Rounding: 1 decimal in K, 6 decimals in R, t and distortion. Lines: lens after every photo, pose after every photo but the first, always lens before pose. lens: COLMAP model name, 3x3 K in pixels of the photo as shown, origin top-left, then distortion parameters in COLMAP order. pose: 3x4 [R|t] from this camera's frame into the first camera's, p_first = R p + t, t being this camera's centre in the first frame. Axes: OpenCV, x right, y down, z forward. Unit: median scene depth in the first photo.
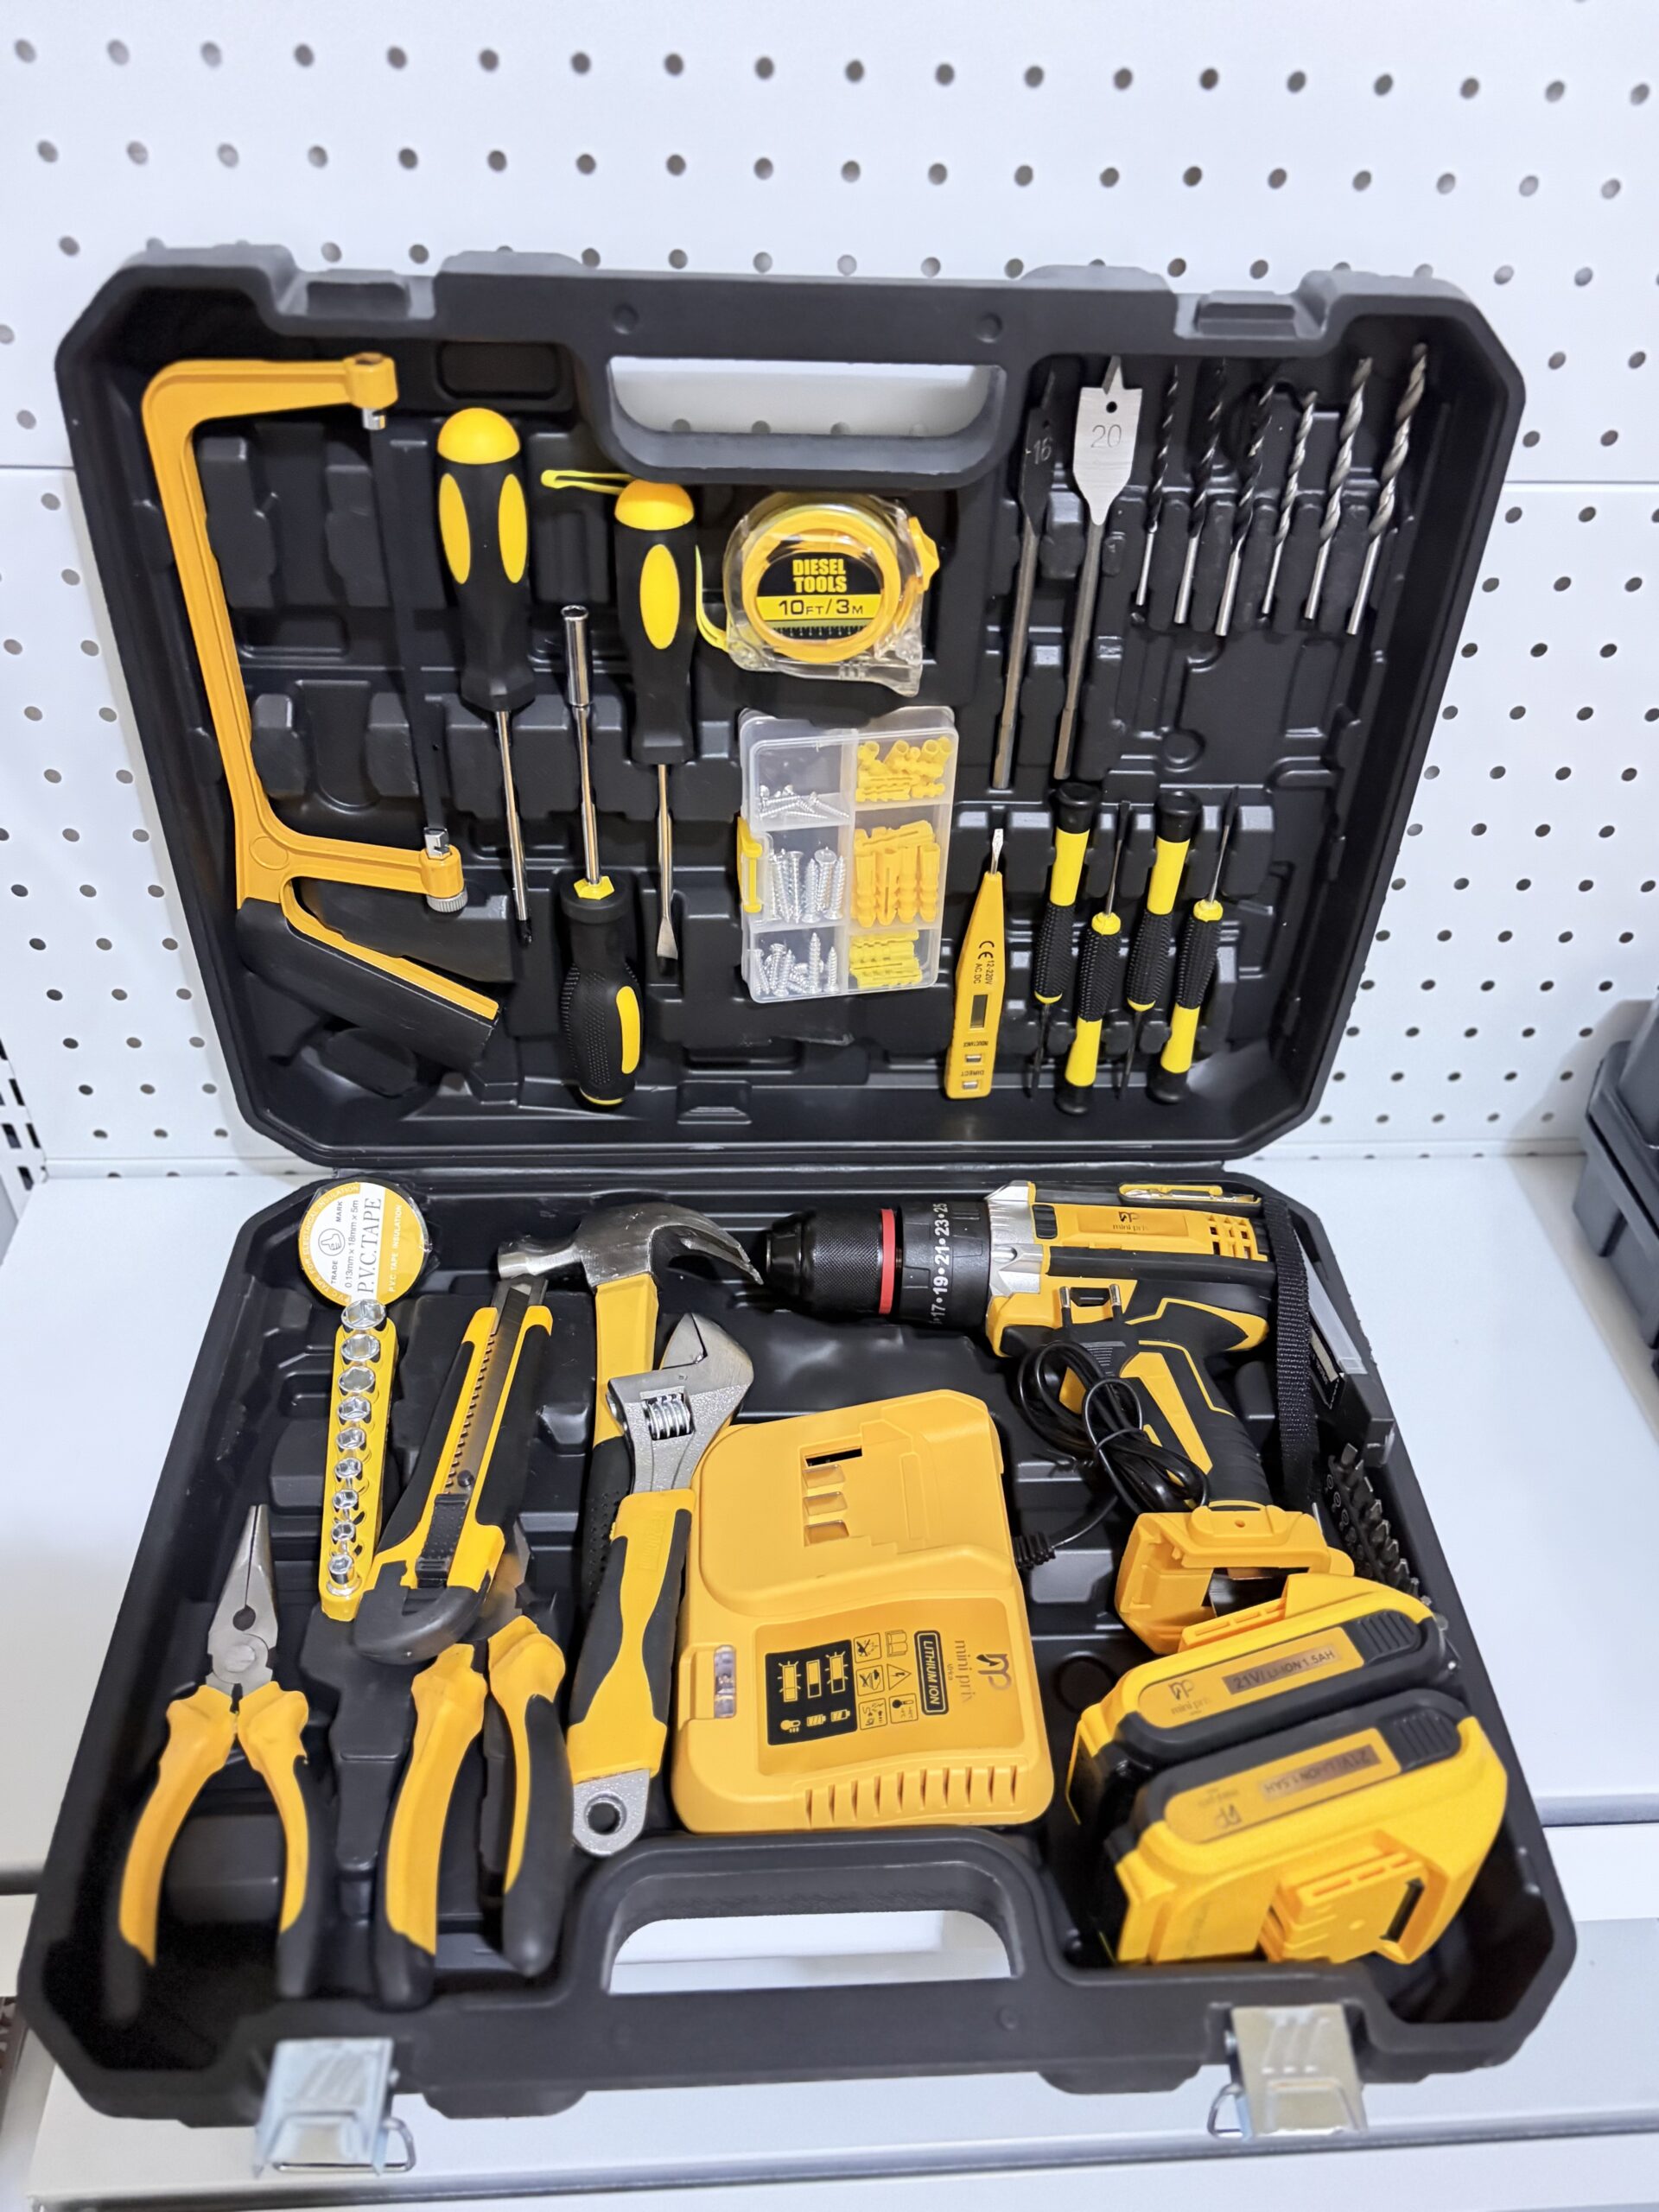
lens RADIAL K [[1737.7, 0, 833.8], [0, 1737.7, 1104.9], [0, 0, 1]] dist [0.070383, -0.096880]
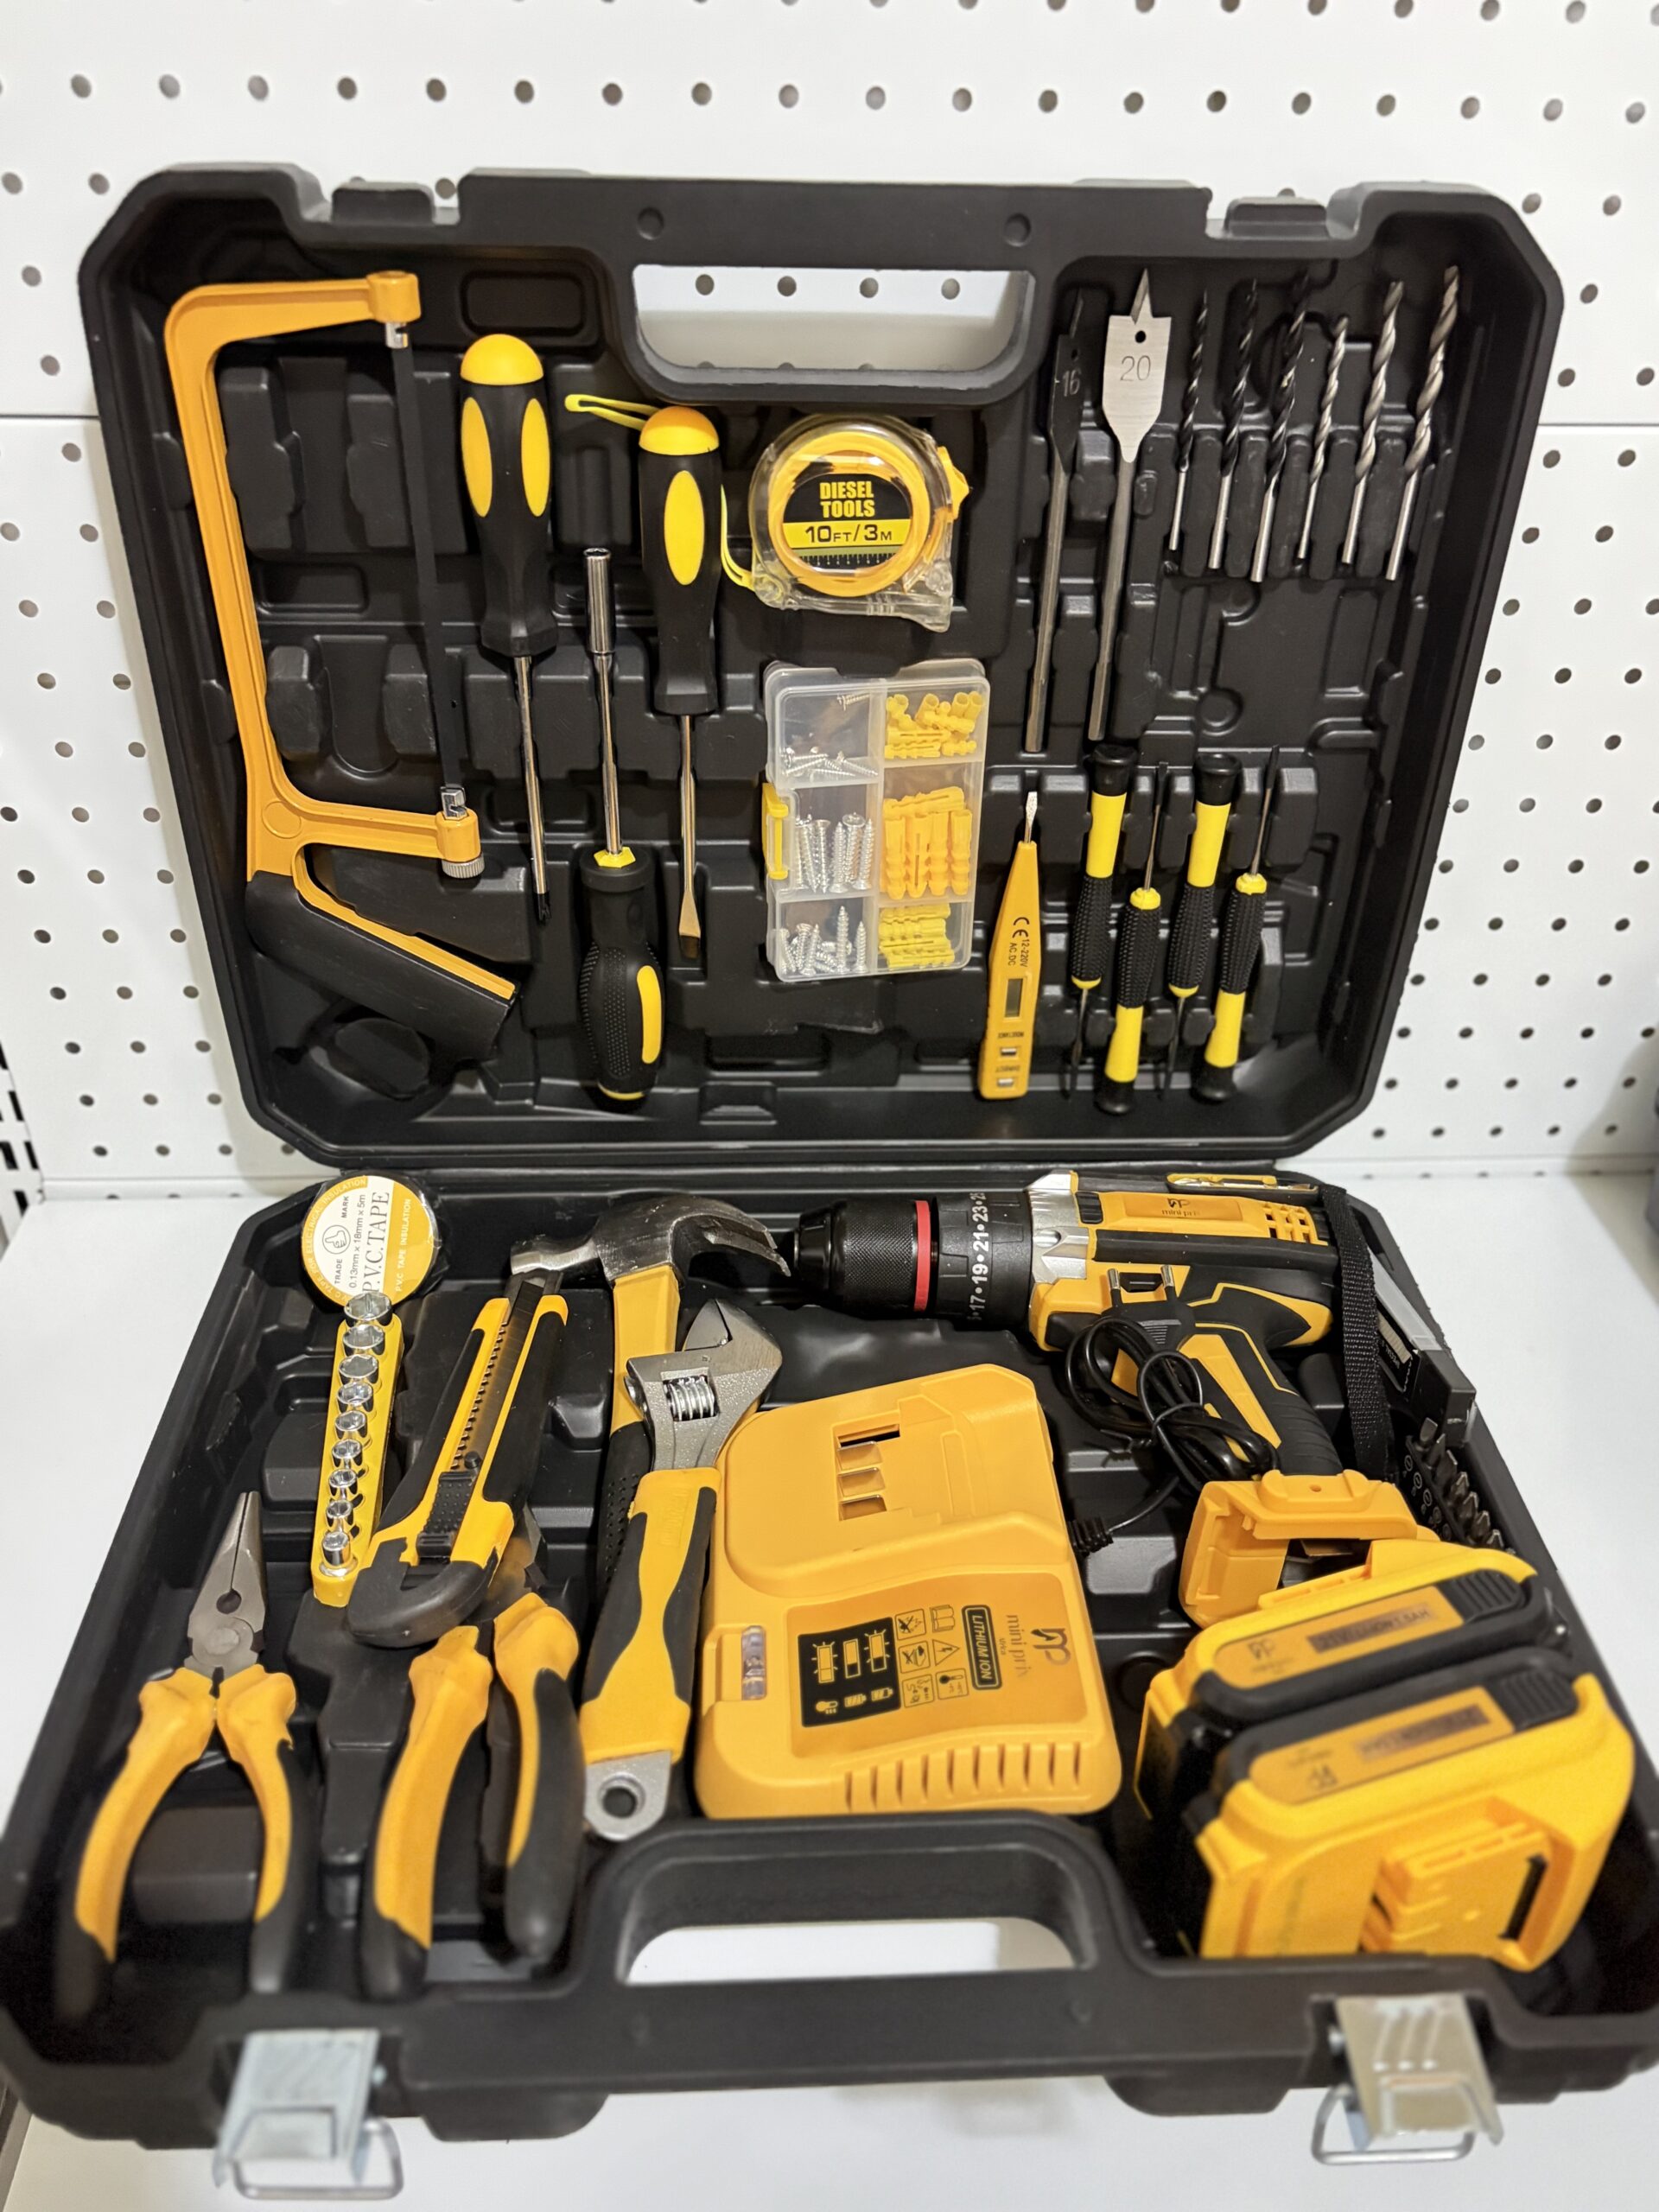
lens RADIAL K [[1737.7, 0, 833.8], [0, 1737.7, 1104.9], [0, 0, 1]] dist [0.070383, -0.096880]
pose [[0.999902, -0.009424, -0.010314, -0.008230], [0.008147, 0.993035, -0.117536, 0.141513], [0.011350, 0.117441, 0.993015, 0.062337]]
